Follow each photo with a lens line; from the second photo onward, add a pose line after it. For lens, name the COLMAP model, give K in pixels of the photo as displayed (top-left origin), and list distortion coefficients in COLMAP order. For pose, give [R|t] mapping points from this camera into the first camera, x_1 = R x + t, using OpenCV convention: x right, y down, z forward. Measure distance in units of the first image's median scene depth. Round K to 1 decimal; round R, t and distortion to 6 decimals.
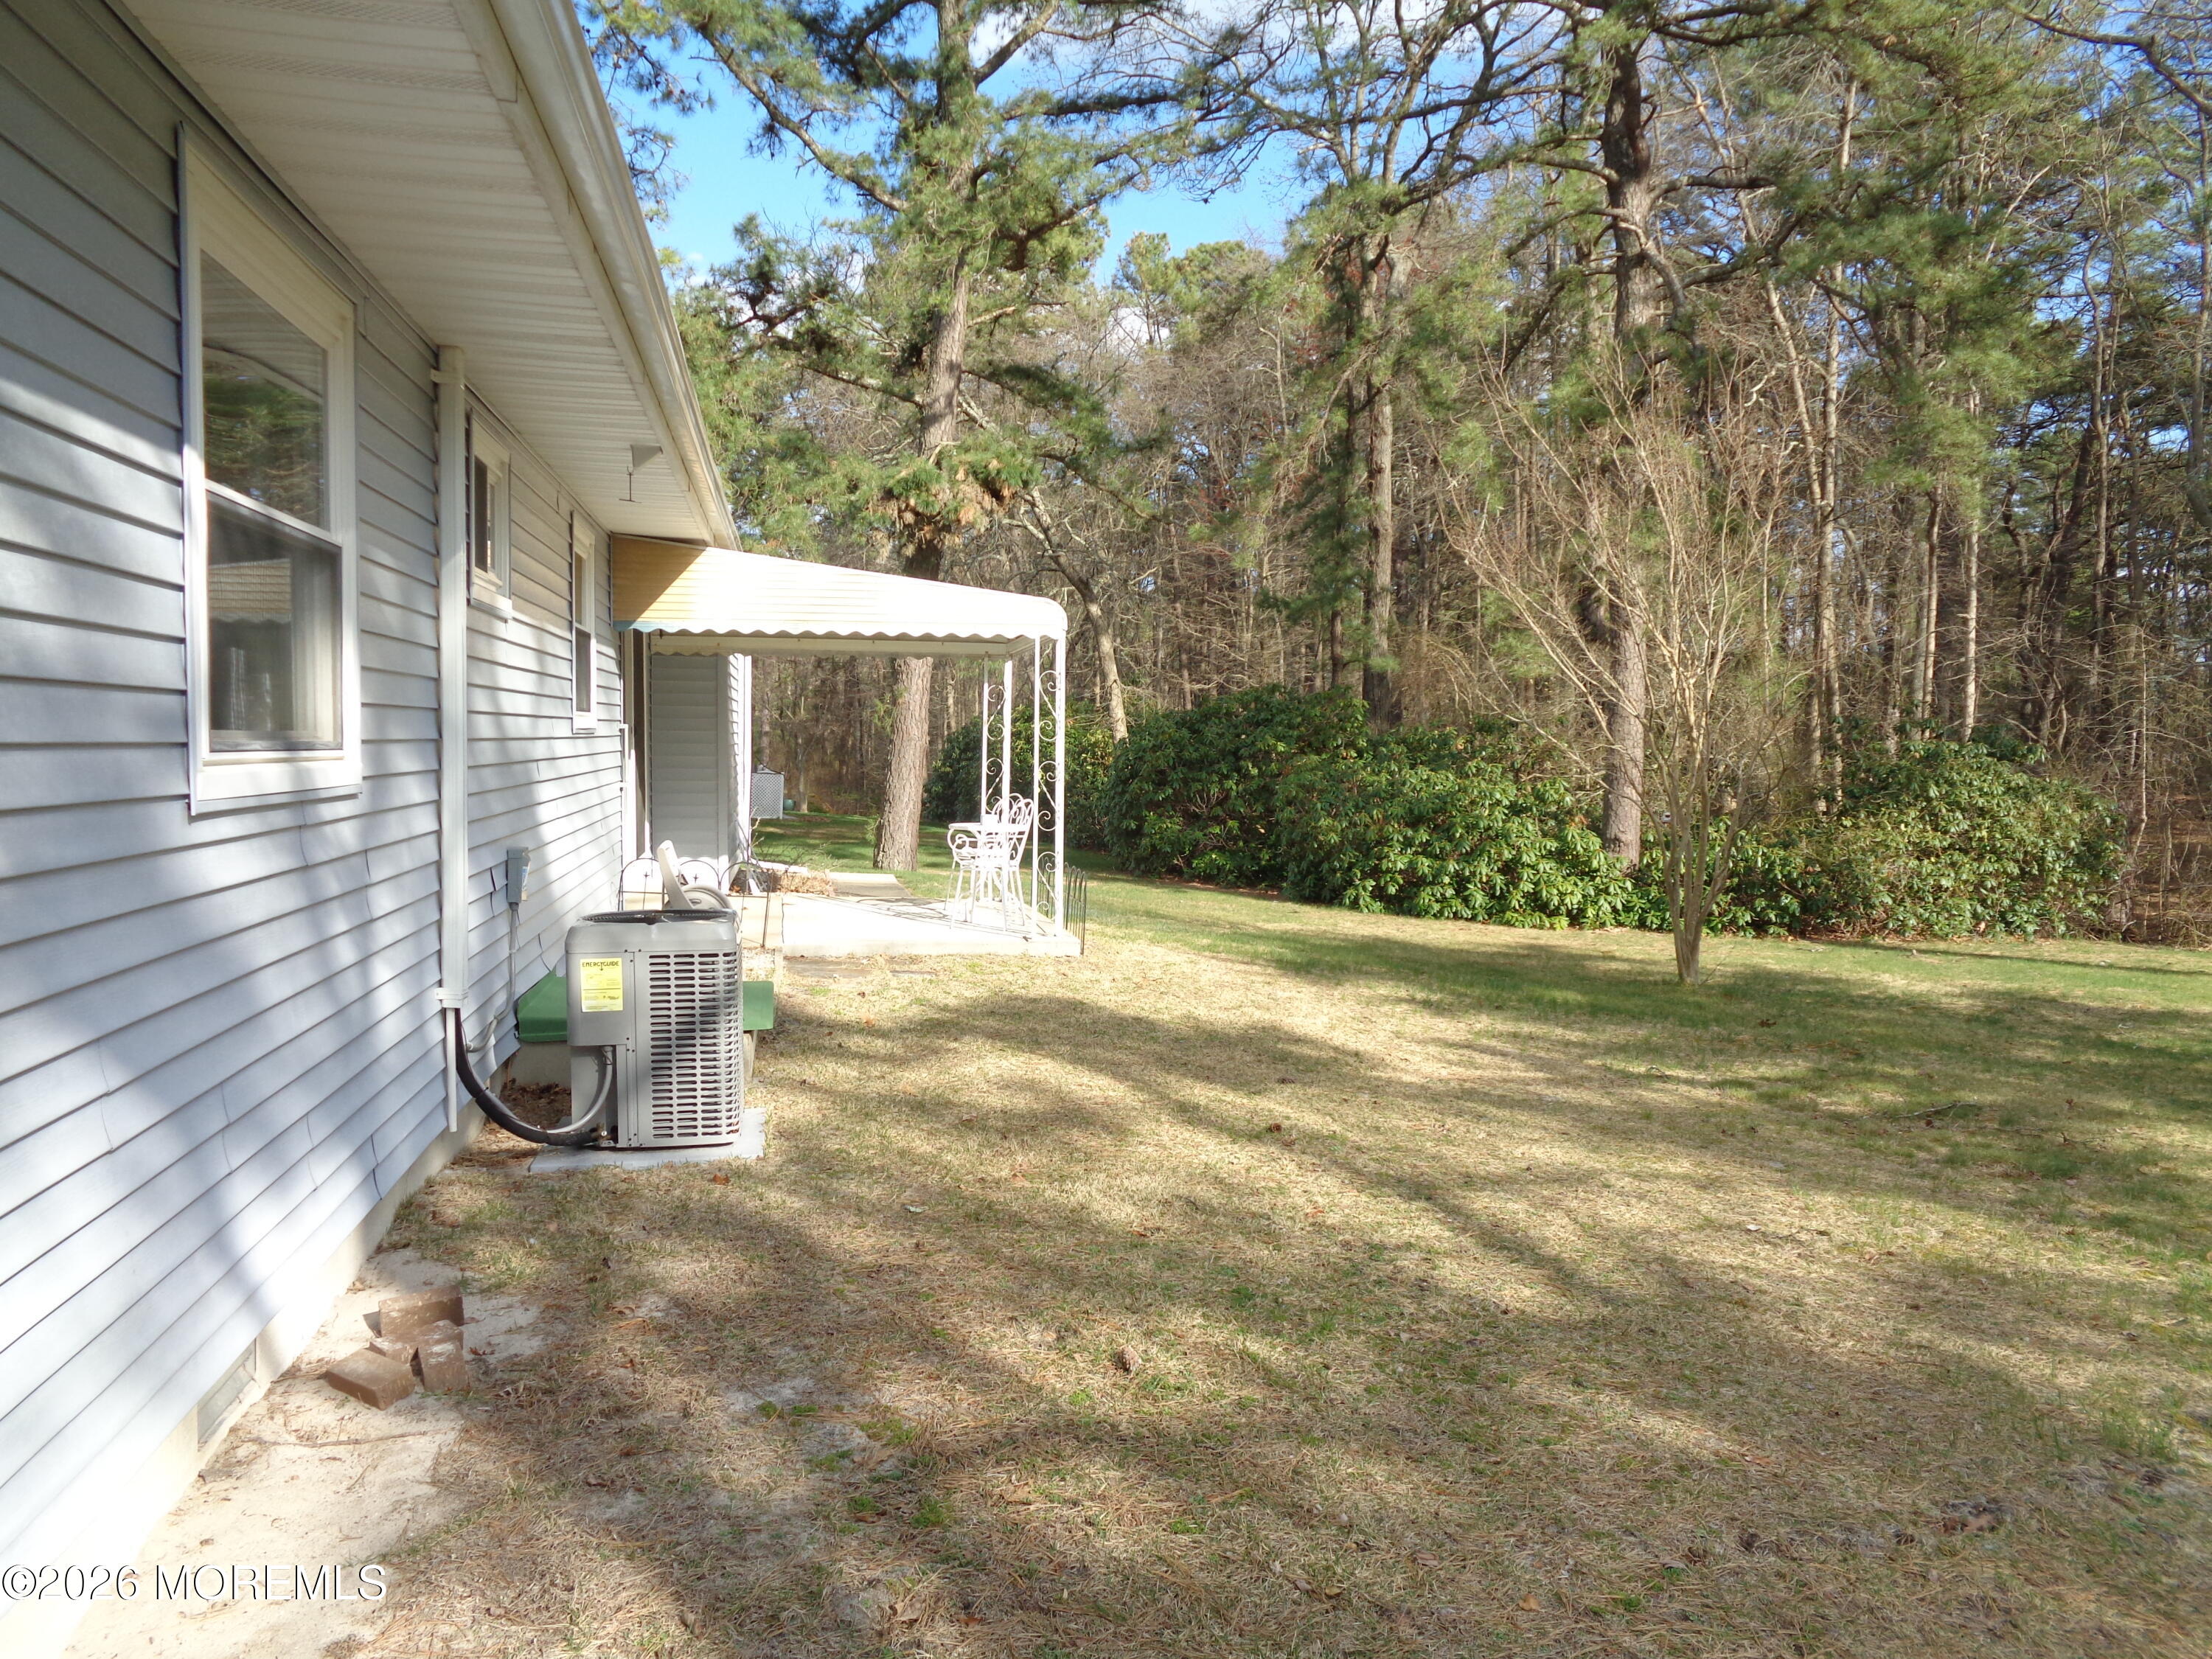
lens RADIAL K [[1709.7, 0, 1106.0], [0, 1709.7, 829.5], [0, 0, 1]] dist [-0.040969, -0.000051]
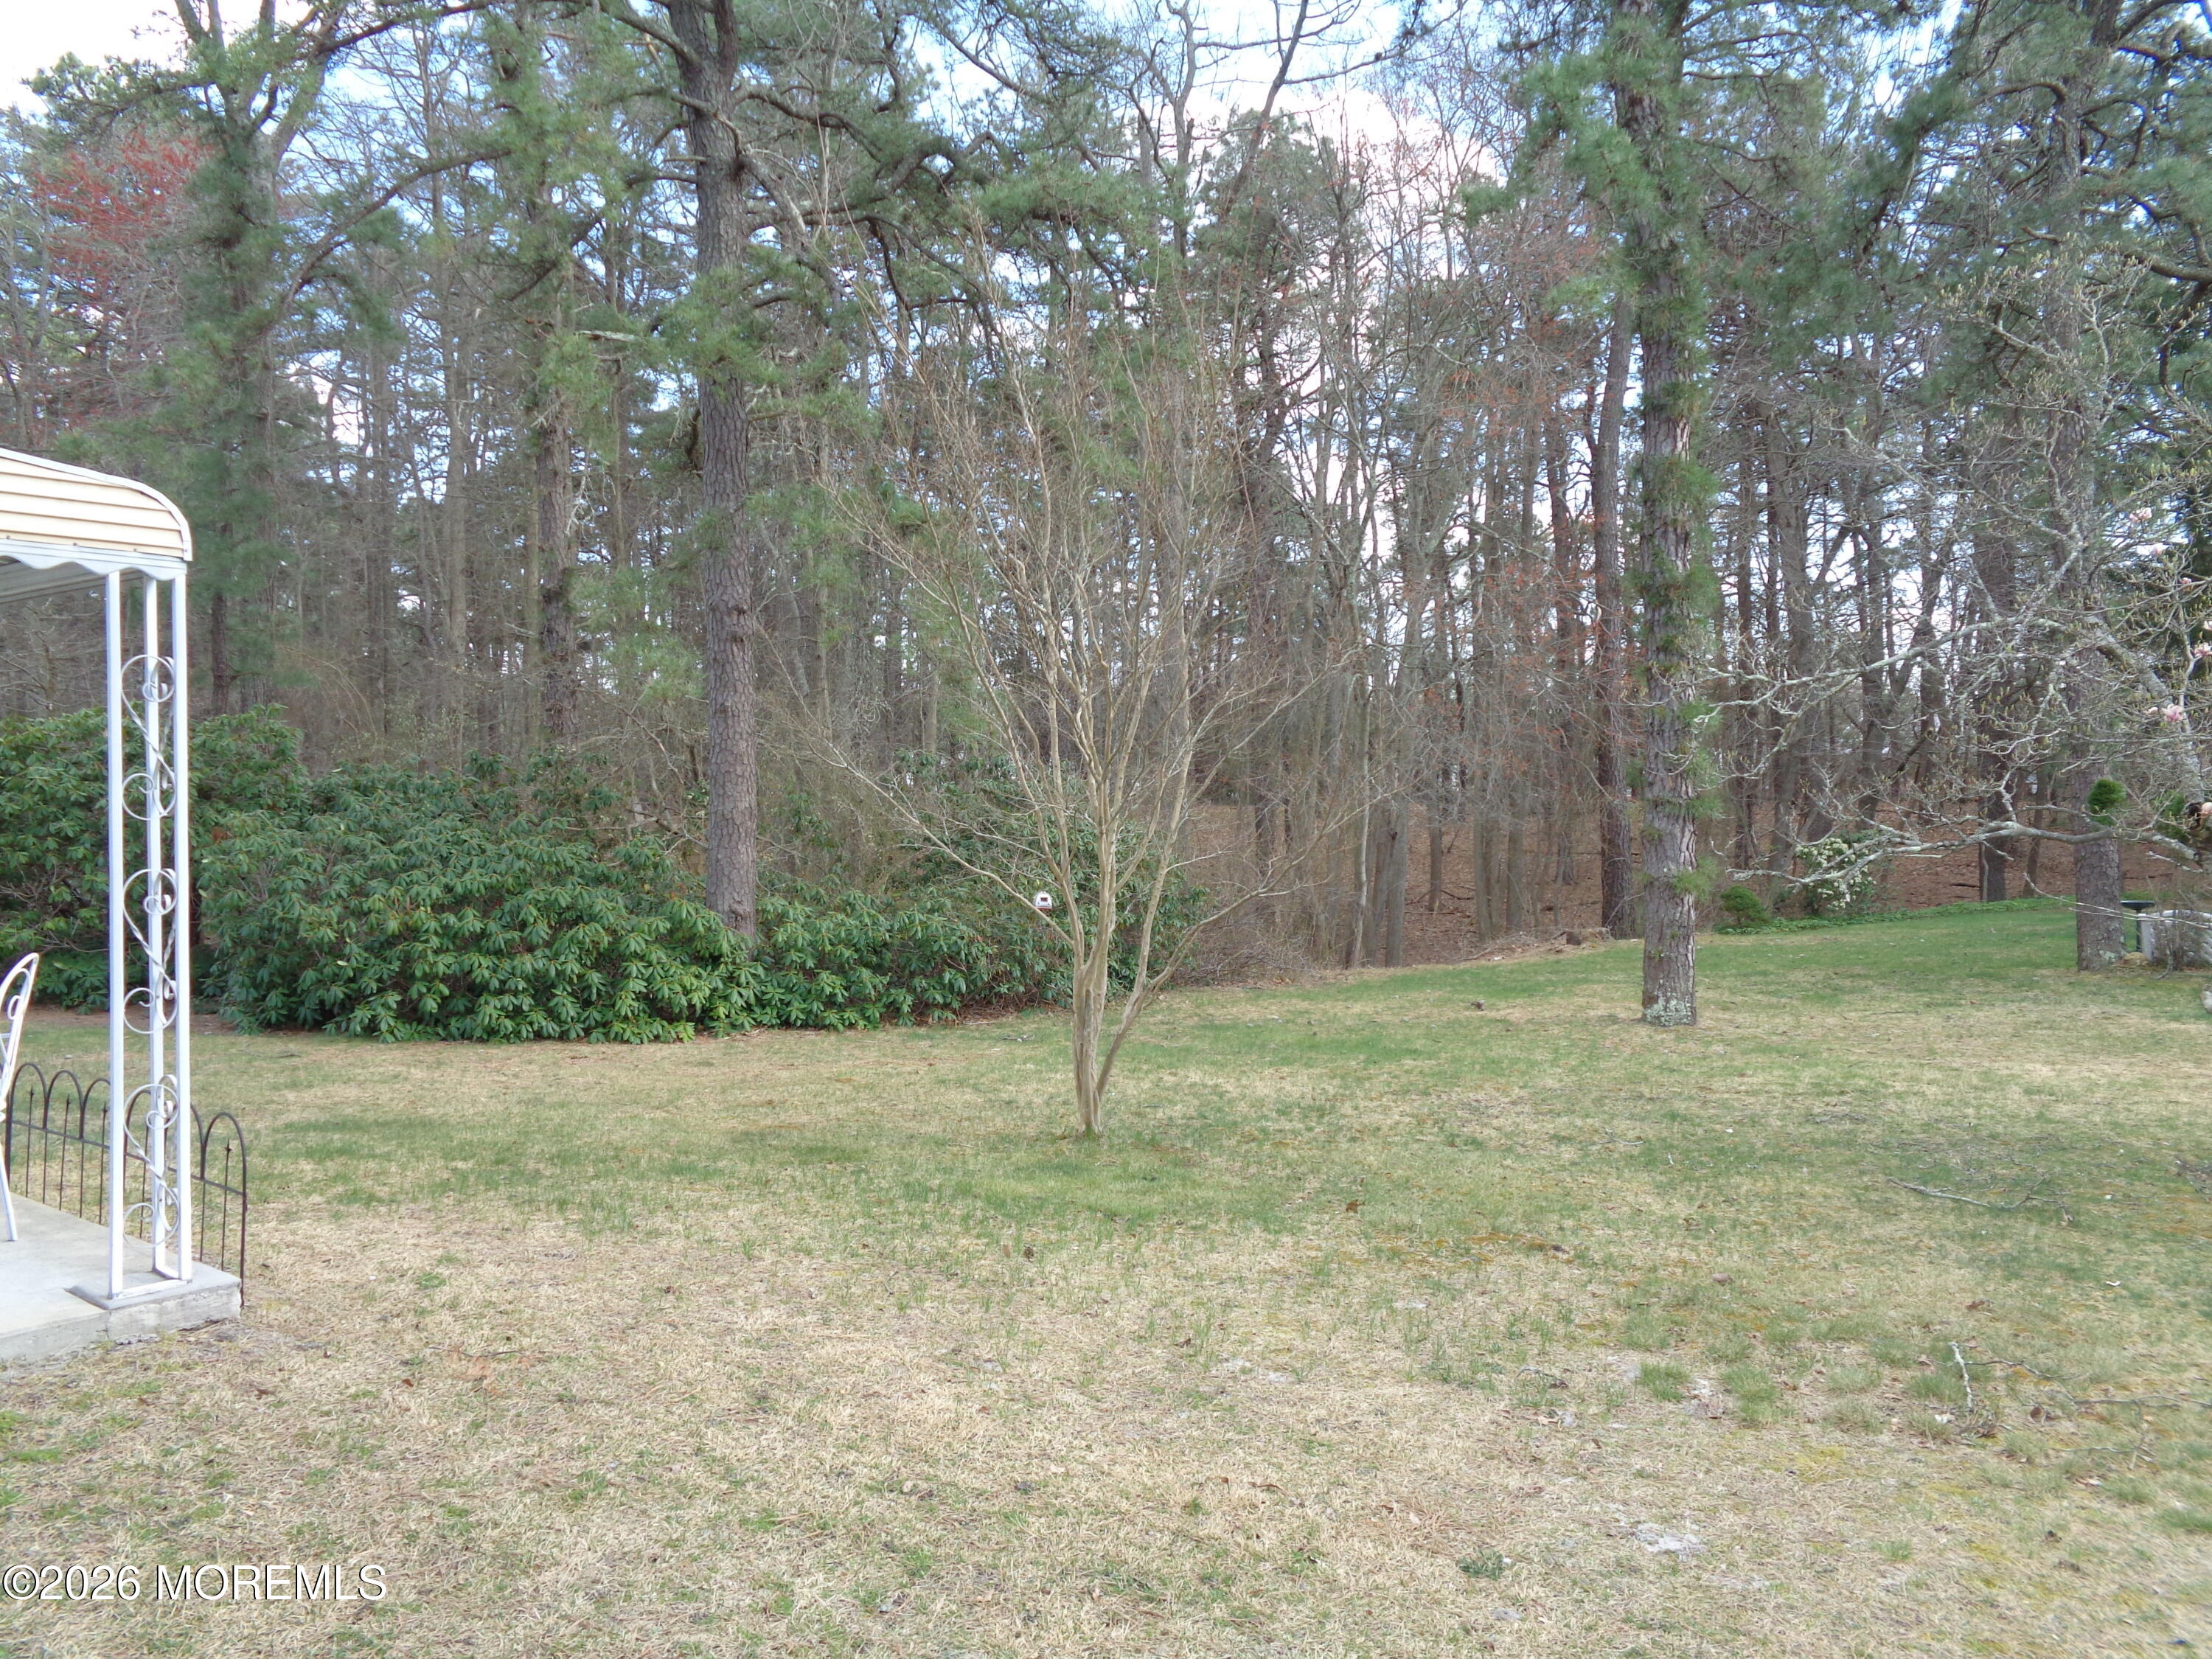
lens RADIAL K [[1709.7, 0, 1106.0], [0, 1709.7, 829.5], [0, 0, 1]] dist [-0.040969, -0.000051]
pose [[0.730516, -0.027738, 0.682332, -0.100349], [0.042968, 0.999062, -0.005388, -0.020160], [-0.681543, 0.033255, 0.731022, 0.326590]]
